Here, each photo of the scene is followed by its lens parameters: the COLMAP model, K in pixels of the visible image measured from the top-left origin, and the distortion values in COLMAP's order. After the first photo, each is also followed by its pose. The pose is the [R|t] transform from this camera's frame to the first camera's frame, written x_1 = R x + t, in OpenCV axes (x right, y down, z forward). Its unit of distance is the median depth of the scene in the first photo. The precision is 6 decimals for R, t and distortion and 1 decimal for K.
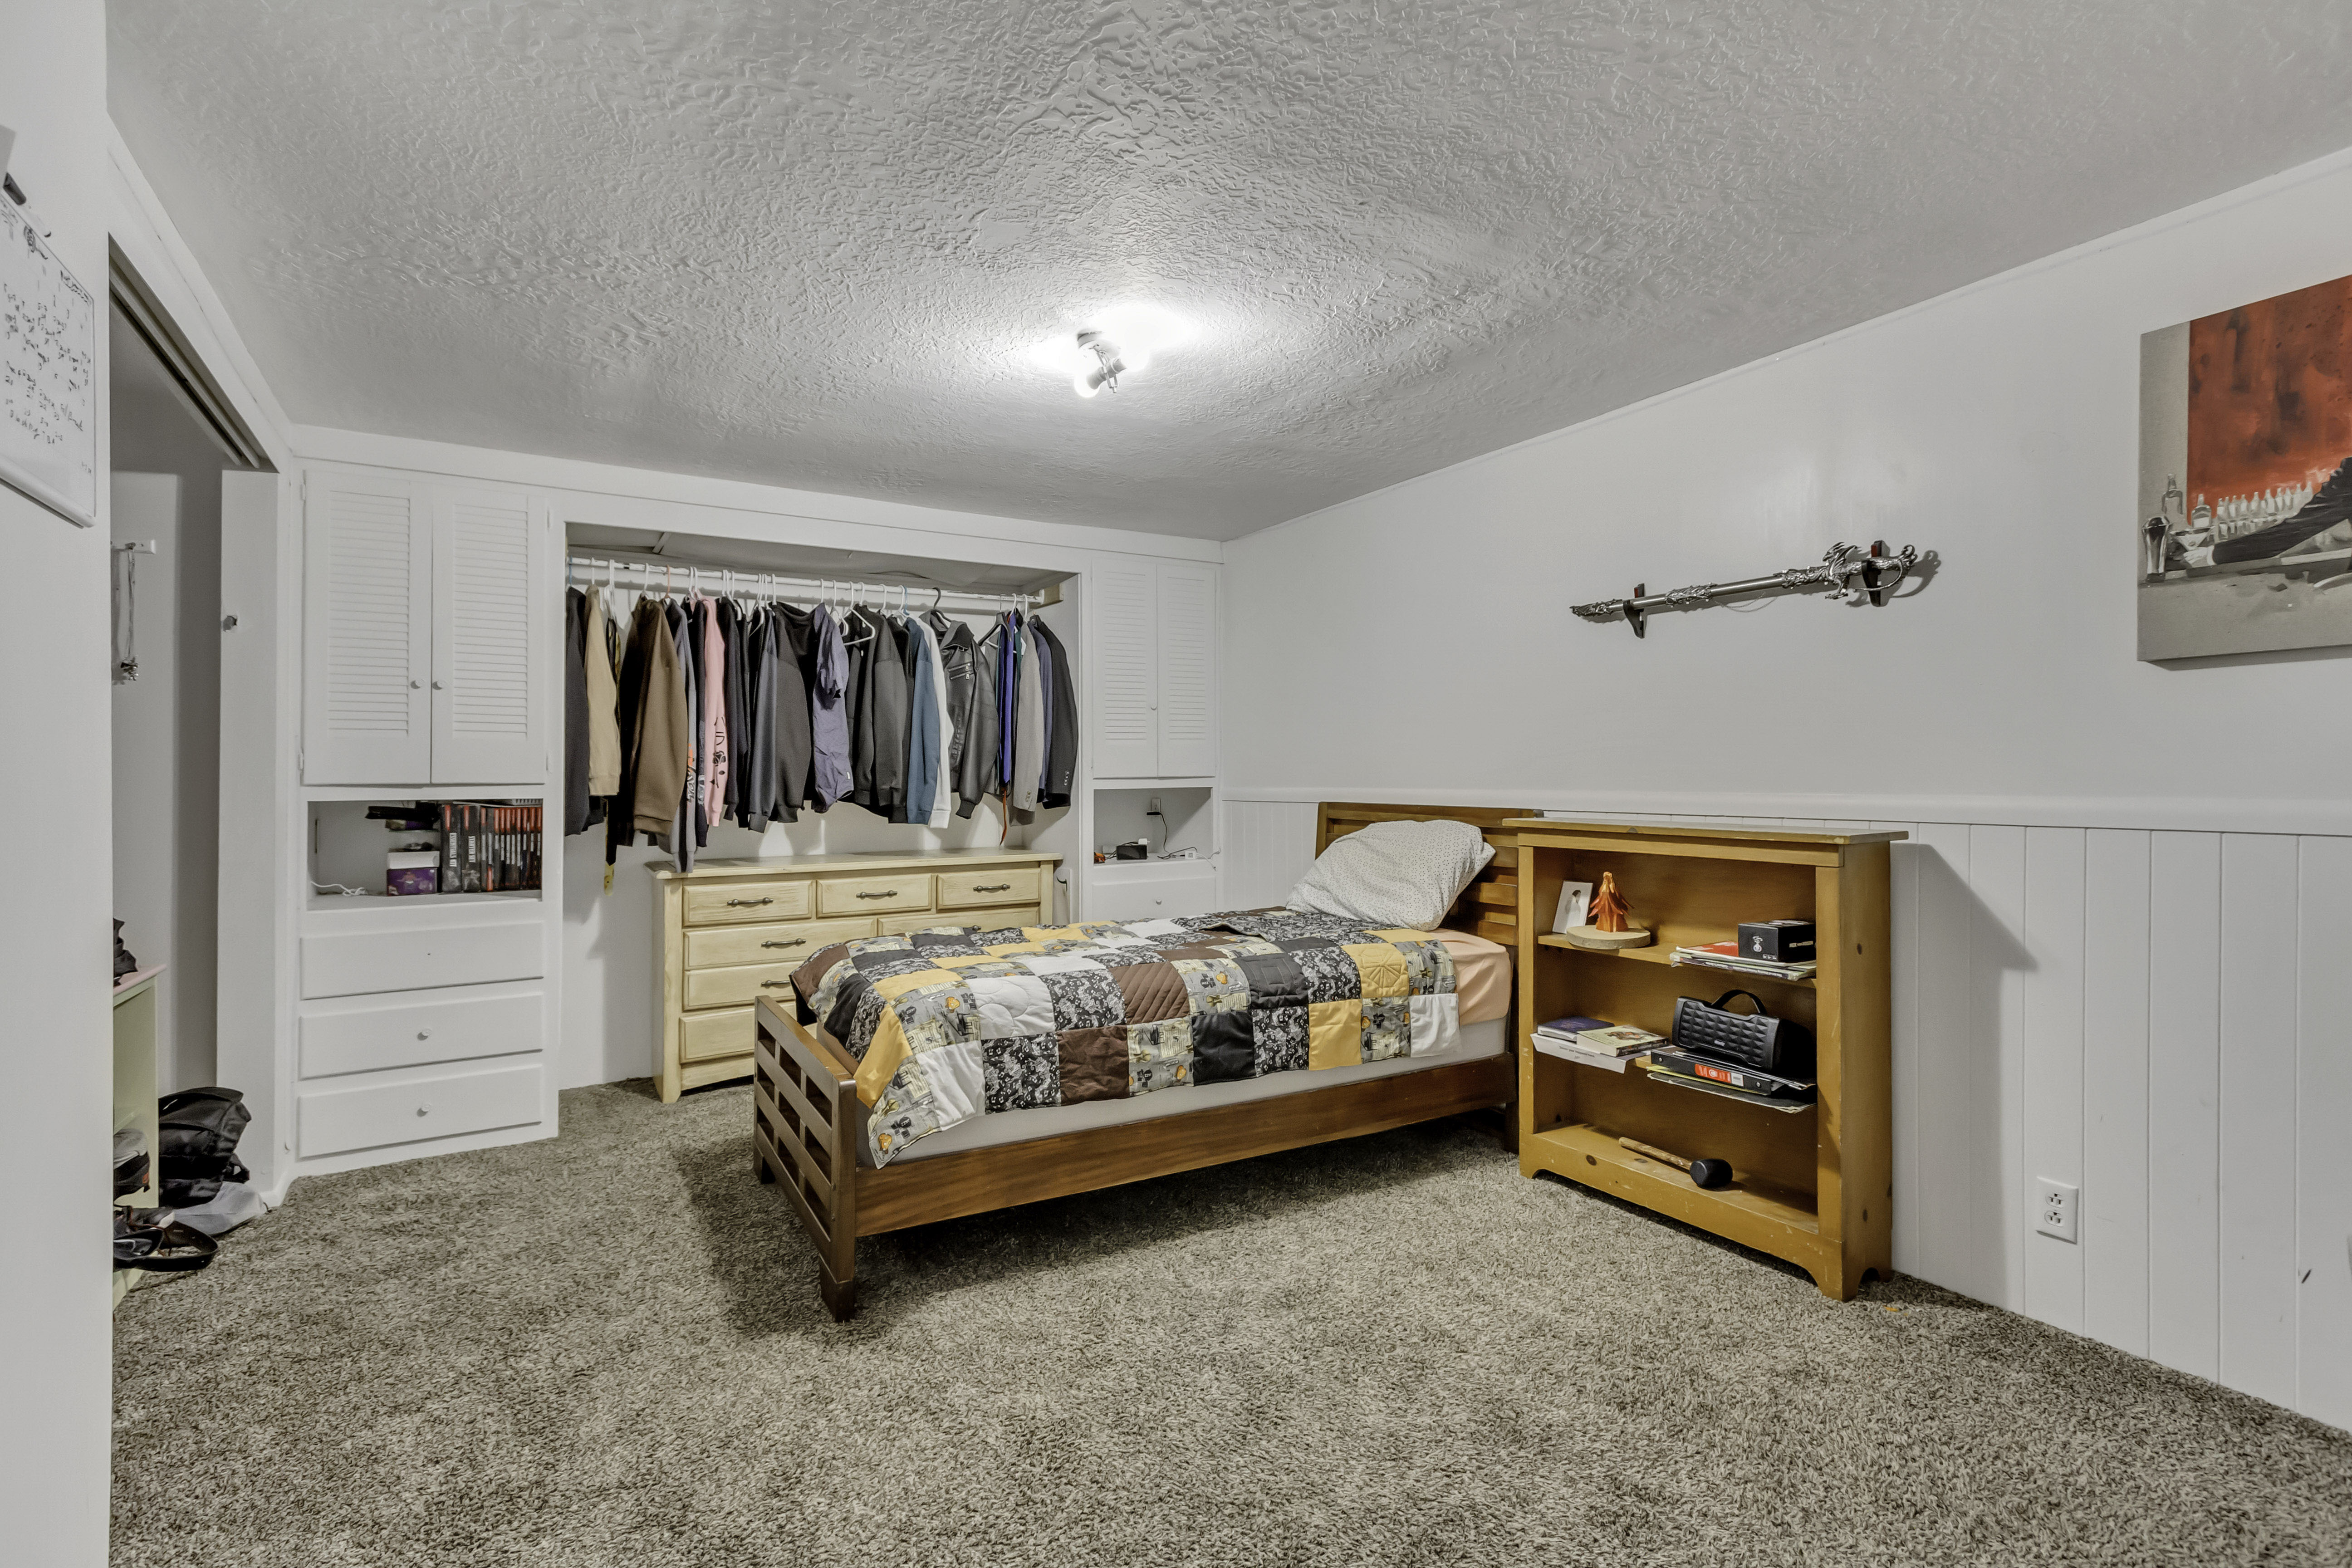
lens RADIAL K [[1070.9, 0, 1176.0], [0, 1070.9, 784.0], [0, 0, 1]] dist [0.037426, 0.000159]
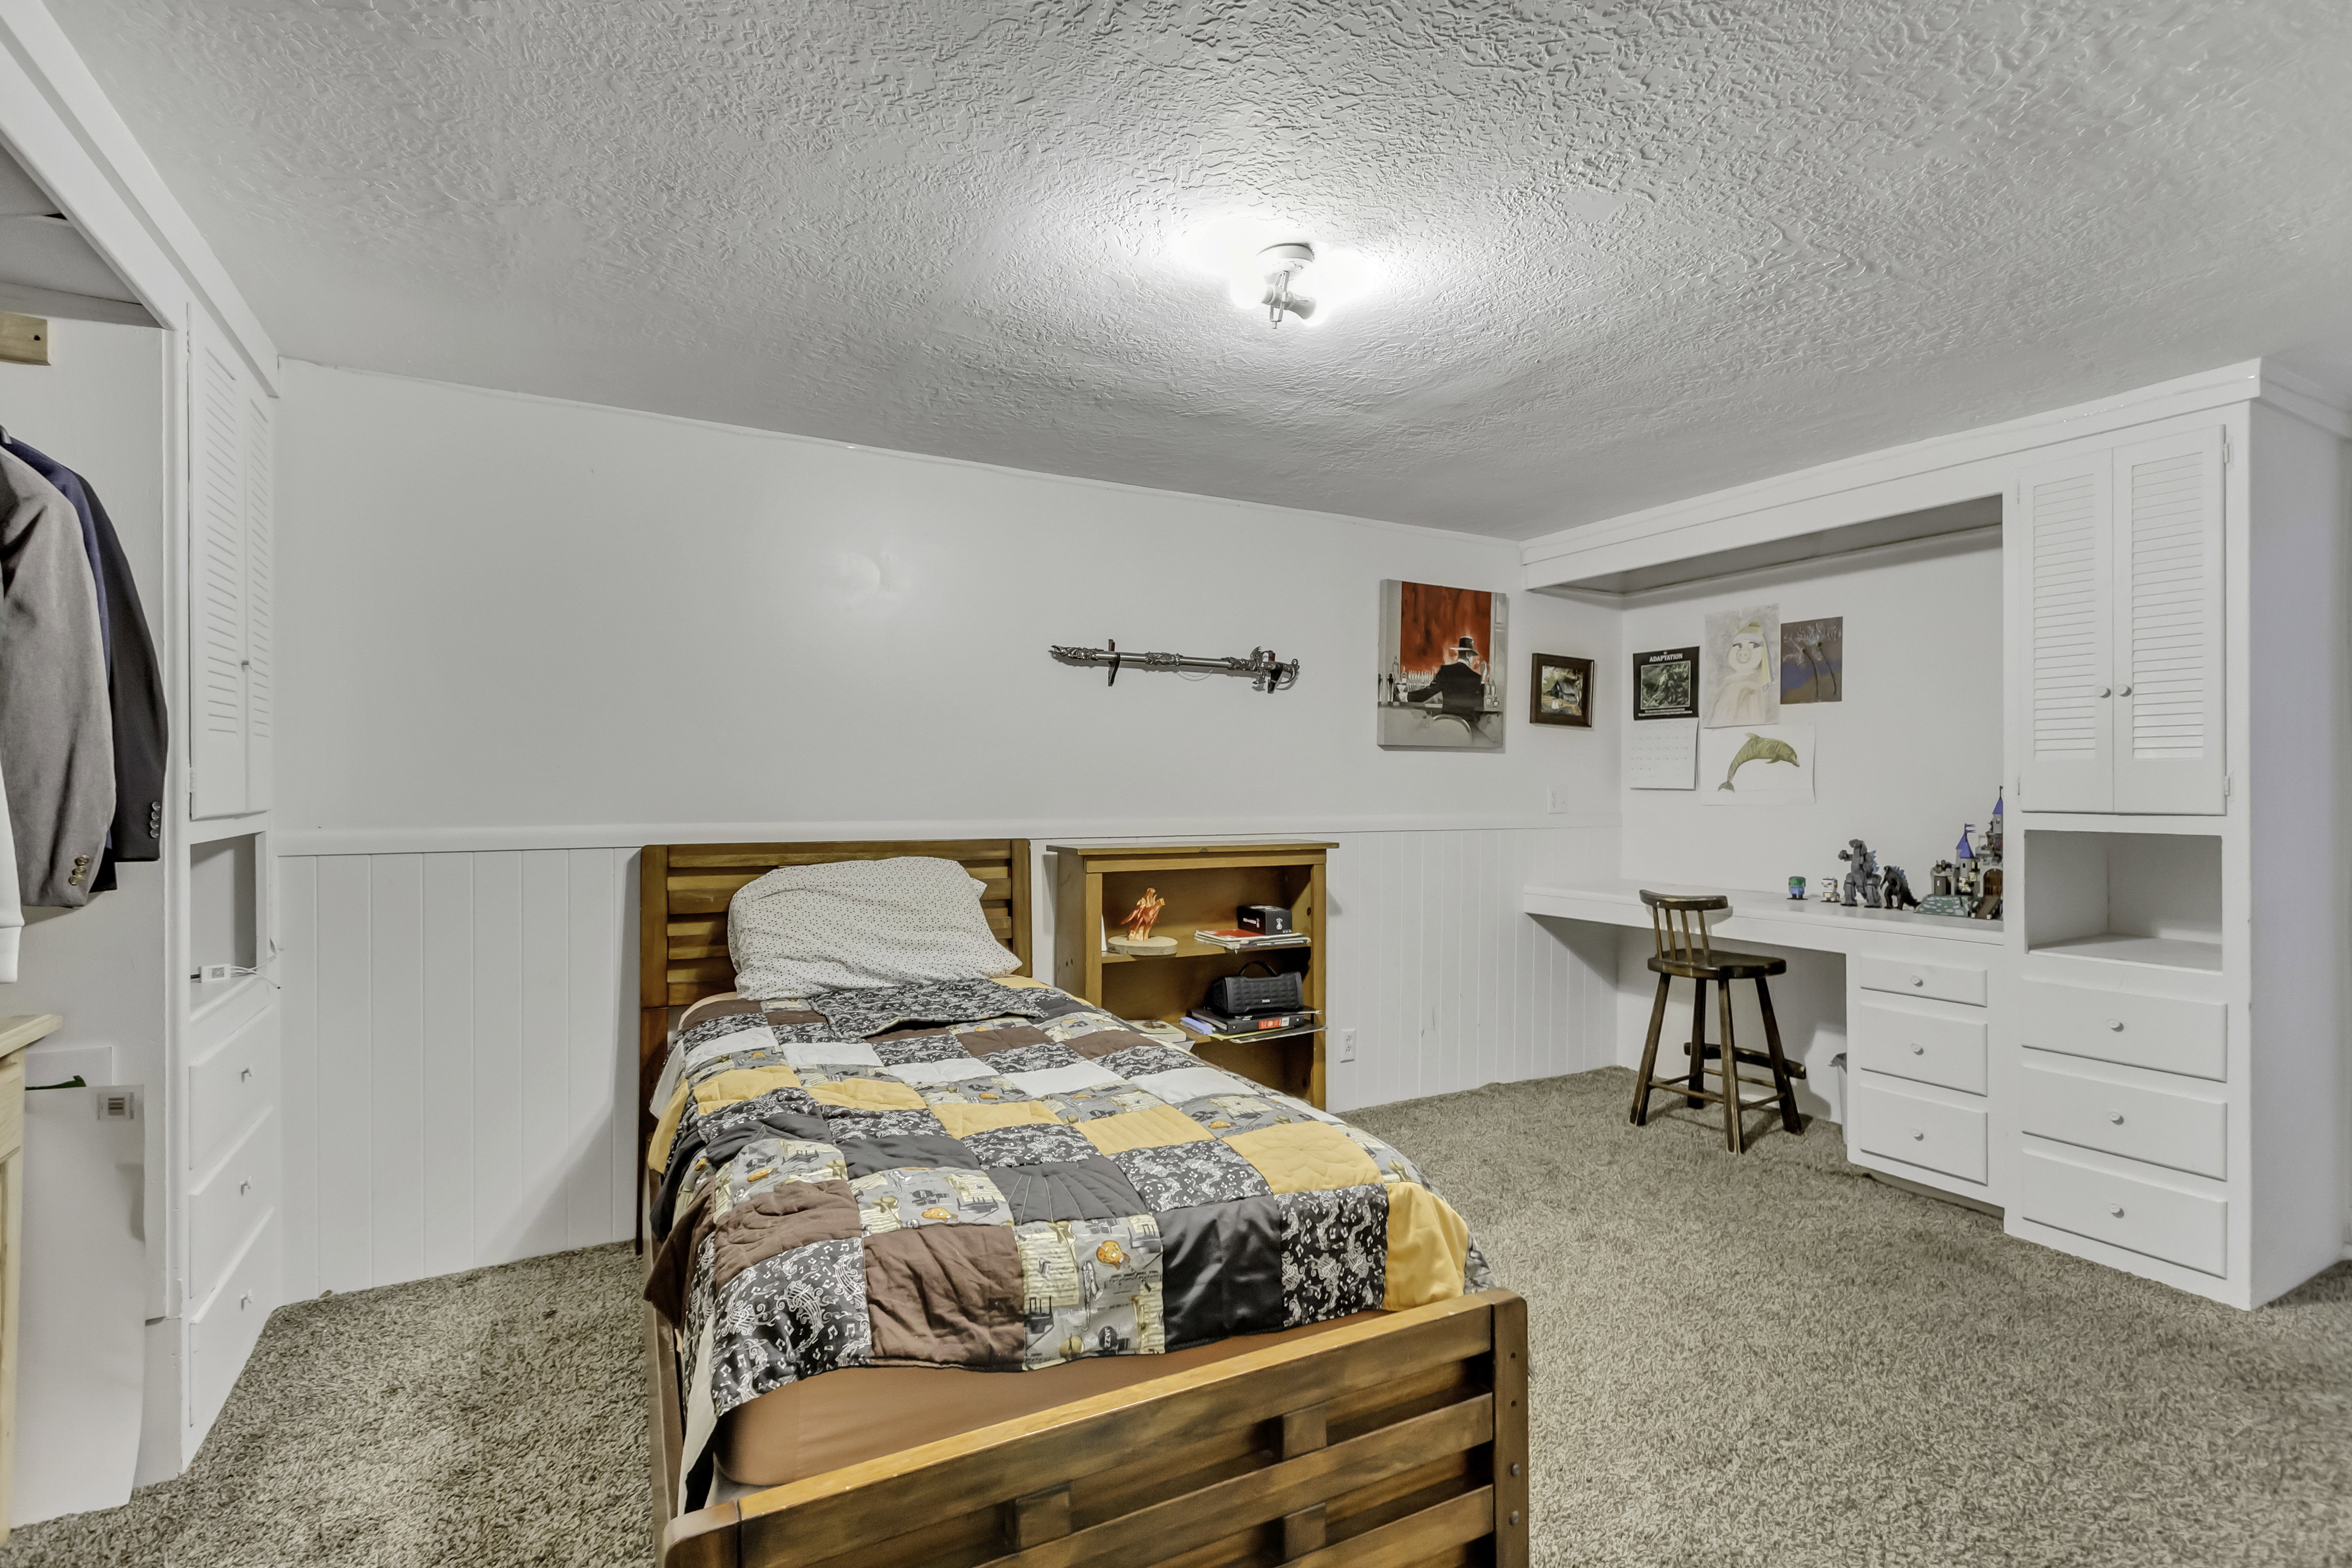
lens RADIAL K [[1082.9, 0, 1172.9], [0, 1082.9, 785.5], [0, 0, 1]] dist [0.016077, -0.010939]
pose [[0.049461, 0.011855, 0.998706, -0.920647], [0.009126, 0.999882, -0.012321, -0.017290], [-0.998734, 0.009724, 0.049347, 1.114977]]
